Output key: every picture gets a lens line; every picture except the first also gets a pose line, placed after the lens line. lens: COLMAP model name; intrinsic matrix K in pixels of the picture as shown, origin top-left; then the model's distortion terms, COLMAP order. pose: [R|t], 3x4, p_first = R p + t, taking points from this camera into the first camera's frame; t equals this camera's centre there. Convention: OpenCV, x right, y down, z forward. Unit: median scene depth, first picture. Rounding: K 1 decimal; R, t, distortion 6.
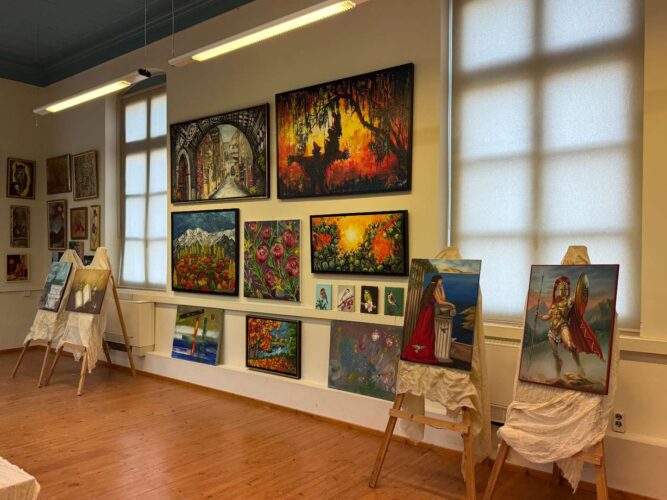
lens RADIAL K [[532.7, 0, 333.8], [0, 532.7, 254.4], [0, 0, 1]] dist [0.098297, -0.062811]
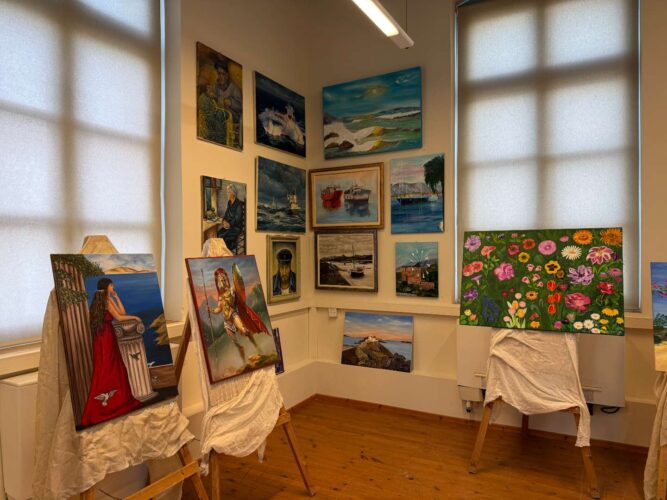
lens RADIAL K [[465.1, 0, 333.5], [0, 465.1, 253.2], [0, 0, 1]] dist [0.087609, -0.106636]
pose [[-0.175022, -0.007459, 0.984536, -0.306683], [0.012852, 0.999869, 0.009860, 0.004339], [-0.984481, 0.014379, -0.174903, 0.600879]]
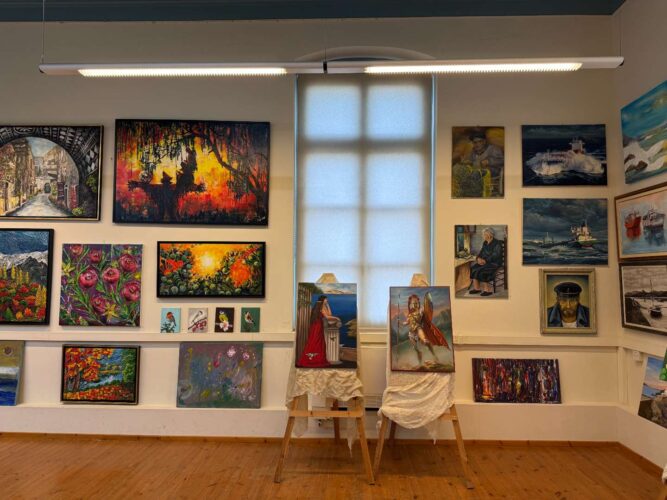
lens RADIAL K [[465.1, 0, 329.5], [0, 465.1, 250.7], [0, 0, 1]] dist [0.087609, -0.106636]
pose [[0.805559, 0.037612, 0.591320, -0.324888], [-0.002233, 0.998169, -0.060448, -0.000417], [-0.592511, 0.047374, 0.804168, 0.074770]]
